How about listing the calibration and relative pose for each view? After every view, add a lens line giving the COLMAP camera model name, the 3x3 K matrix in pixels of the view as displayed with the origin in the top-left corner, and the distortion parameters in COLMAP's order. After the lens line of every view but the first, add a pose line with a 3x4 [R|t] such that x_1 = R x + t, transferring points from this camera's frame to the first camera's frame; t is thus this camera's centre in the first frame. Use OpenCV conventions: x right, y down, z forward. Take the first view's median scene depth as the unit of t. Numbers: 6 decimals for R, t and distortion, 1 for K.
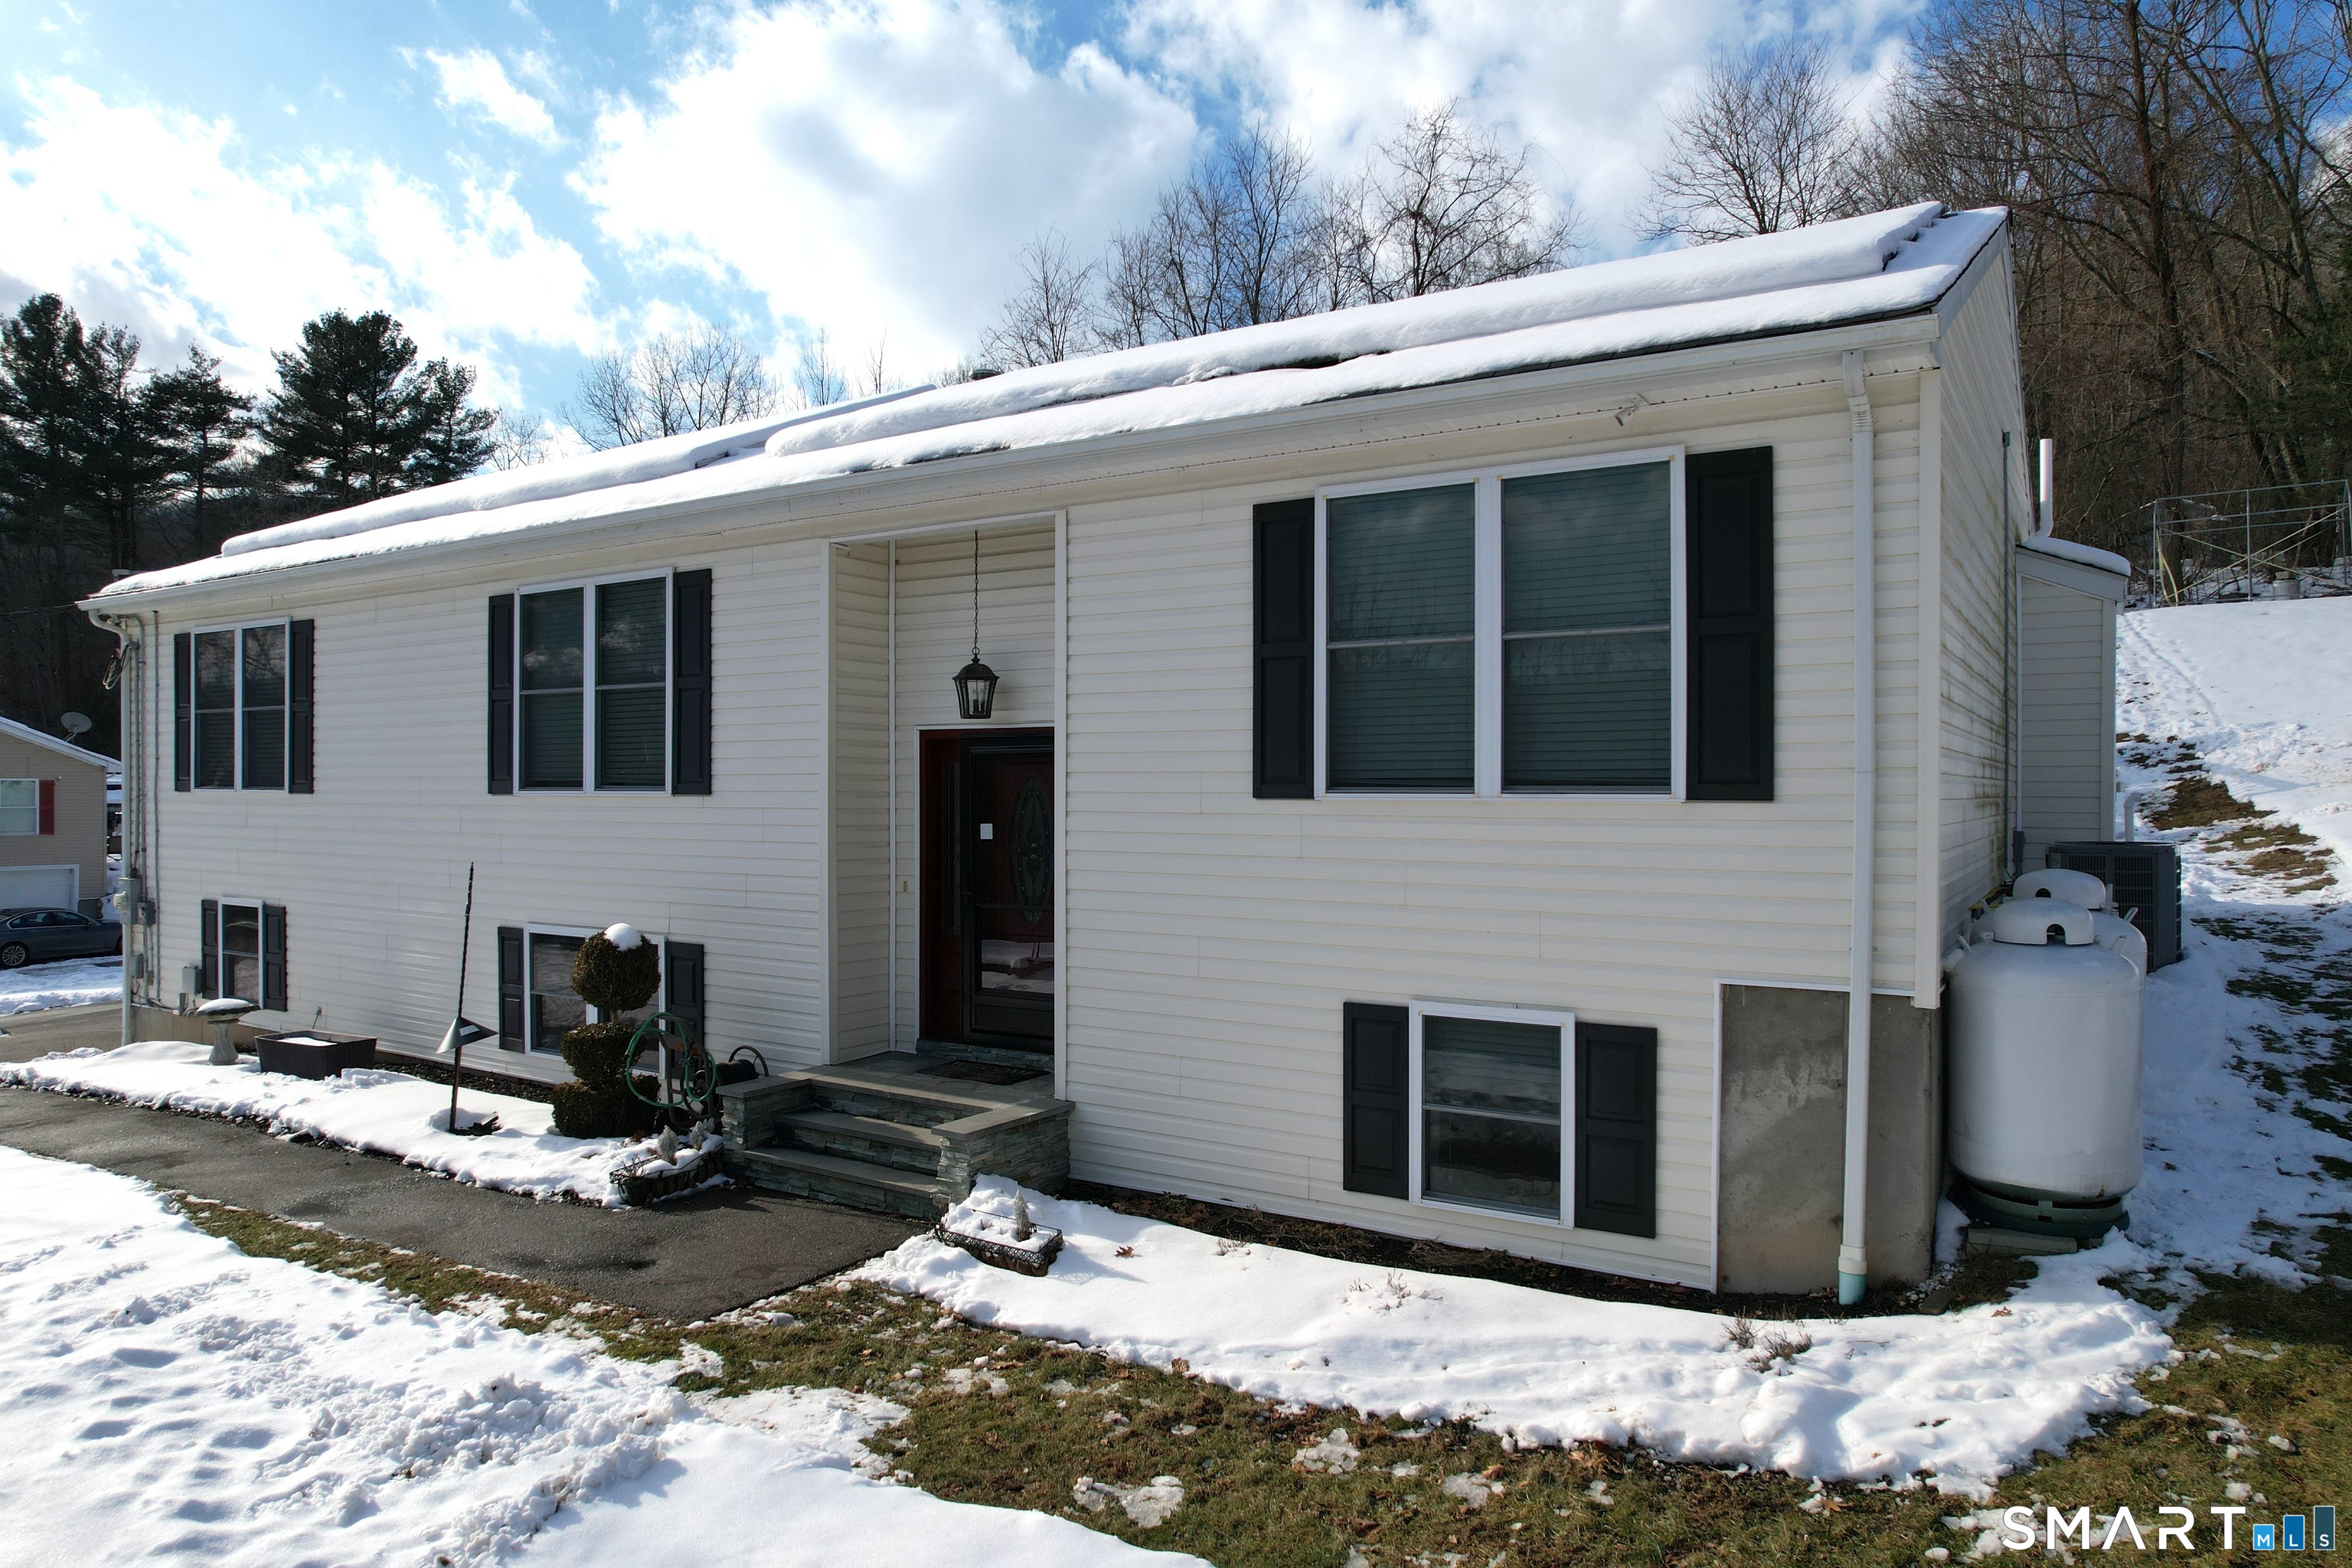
lens RADIAL K [[1496.2, 0, 1171.8], [0, 1496.2, 786.3], [0, 0, 1]] dist [-0.055717, 0.033280]
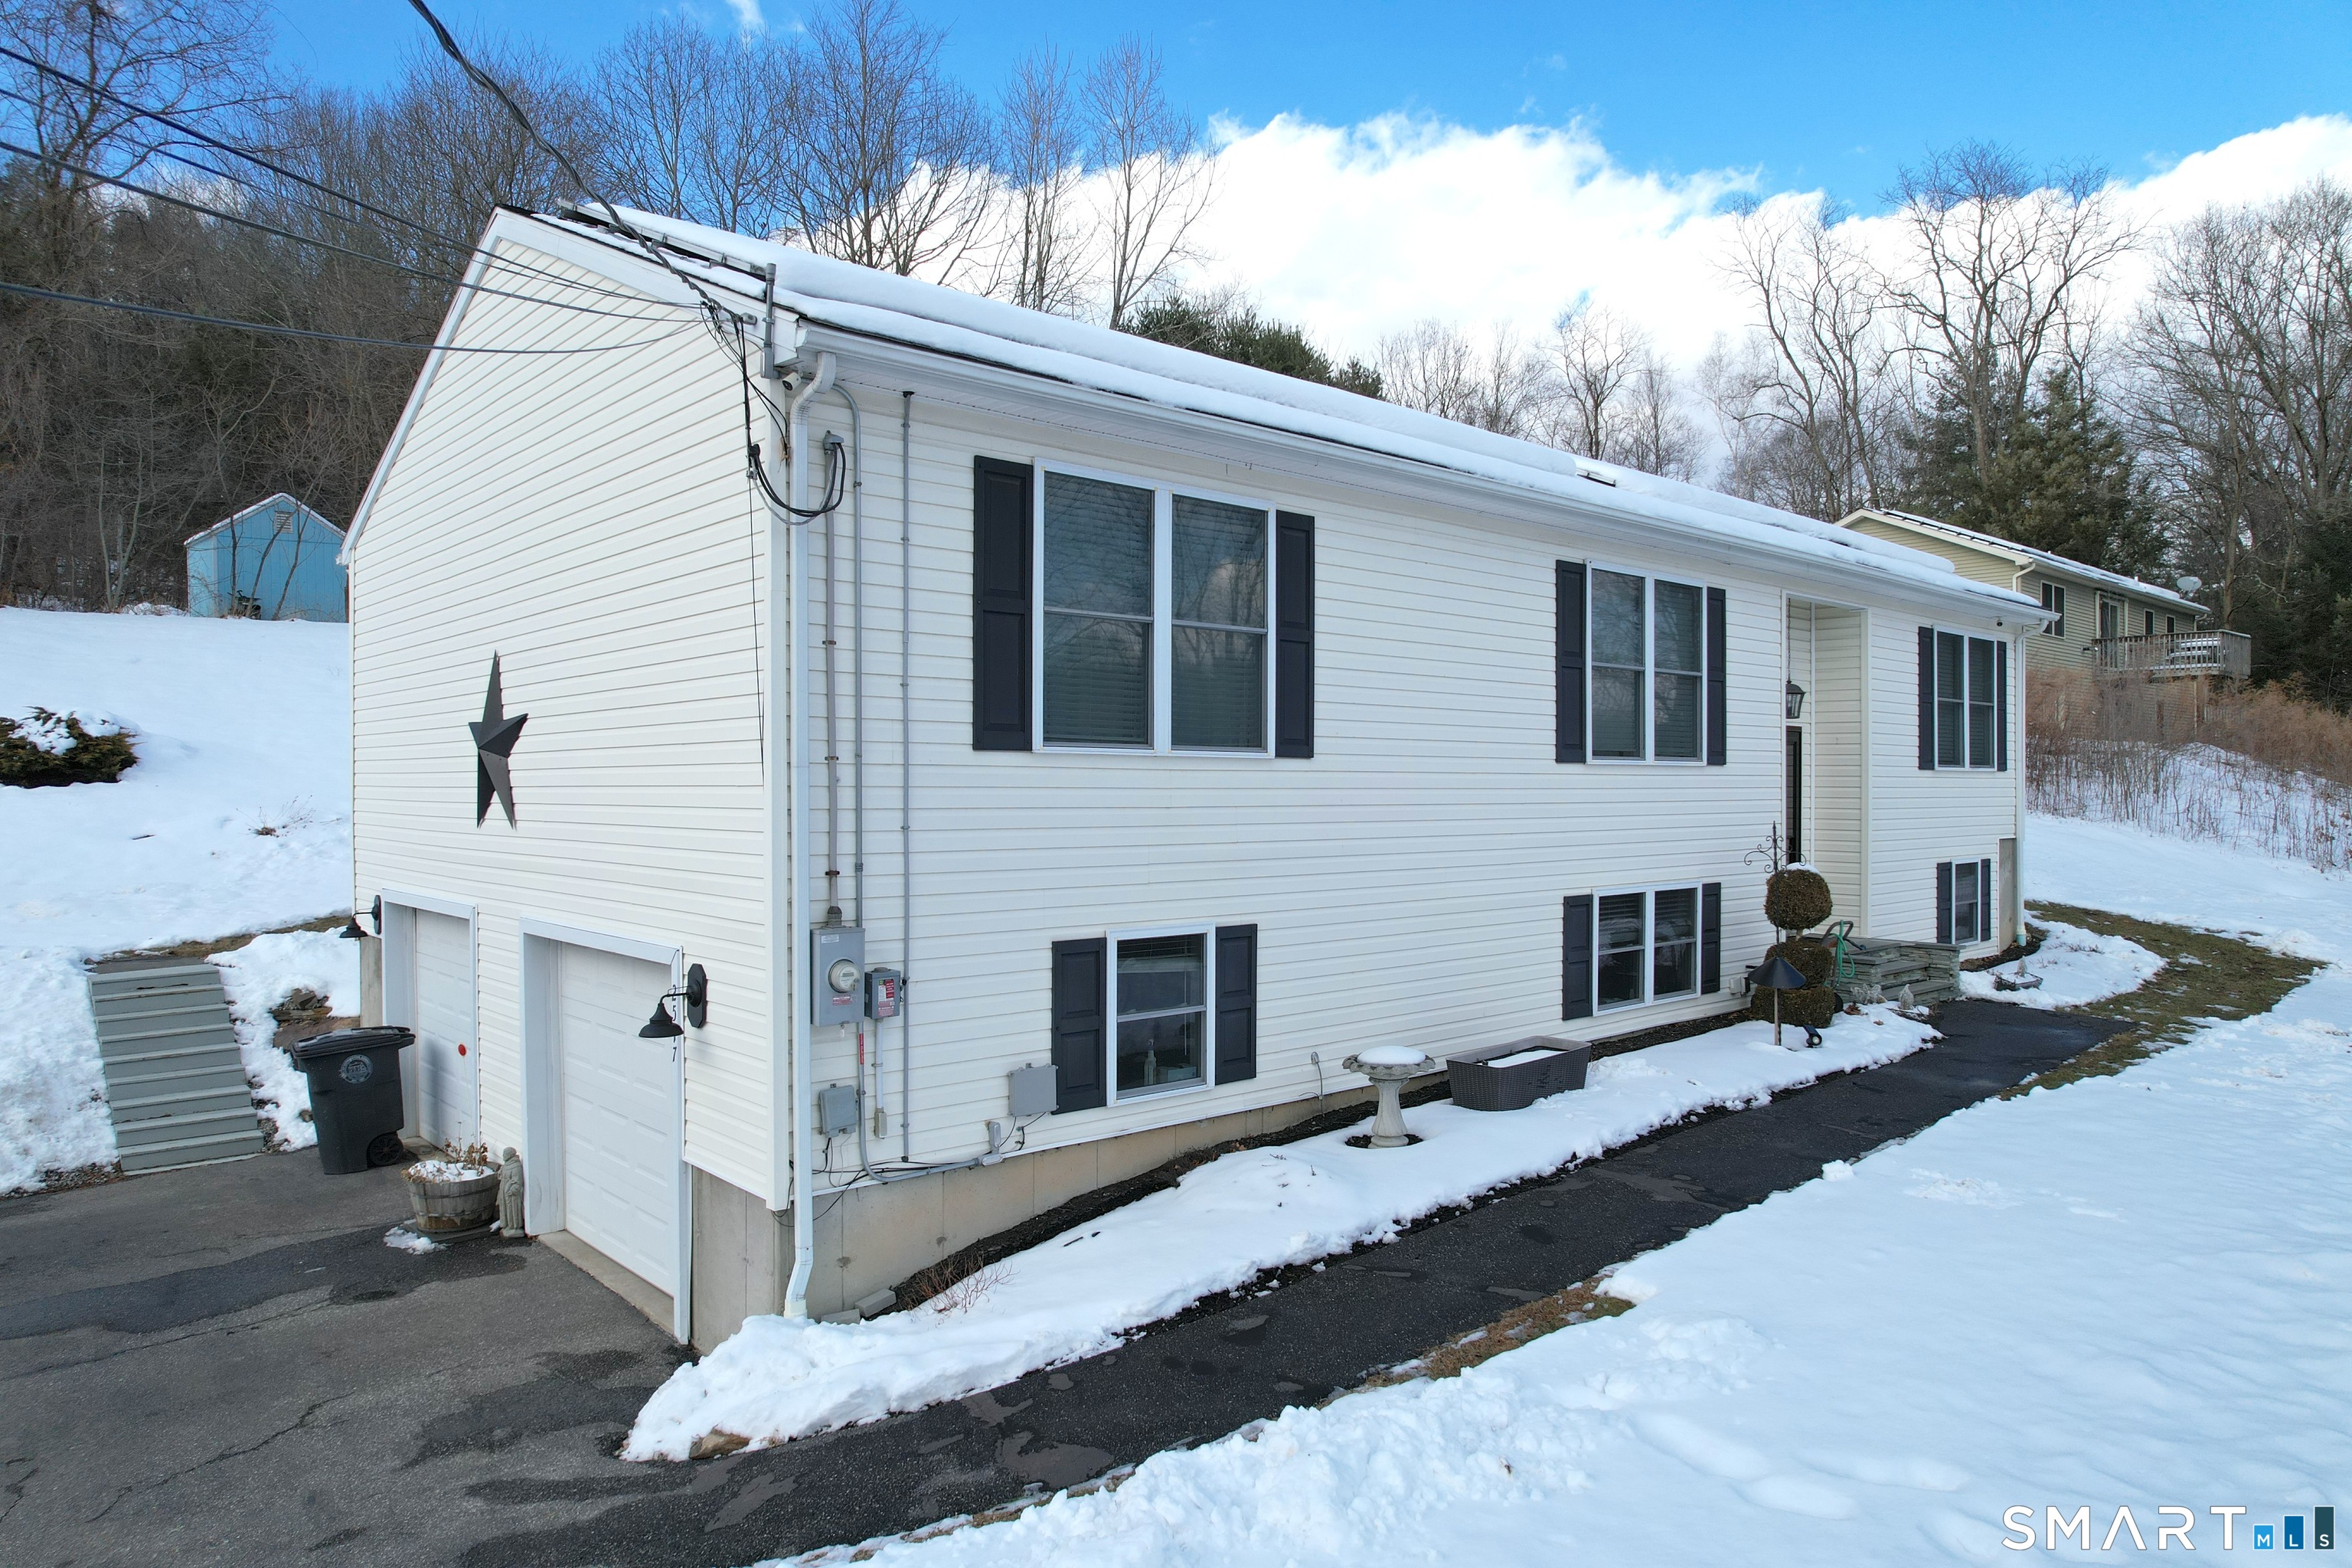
lens RADIAL K [[1496.2, 0, 1172.5], [0, 1496.2, 782.2], [0, 0, 1]] dist [-0.055717, 0.033280]
pose [[0.264168, 0.000738, 0.964476, -2.261594], [-0.002977, 0.999996, 0.000050, 0.030203], [-0.964472, -0.002885, 0.264169, 1.514960]]
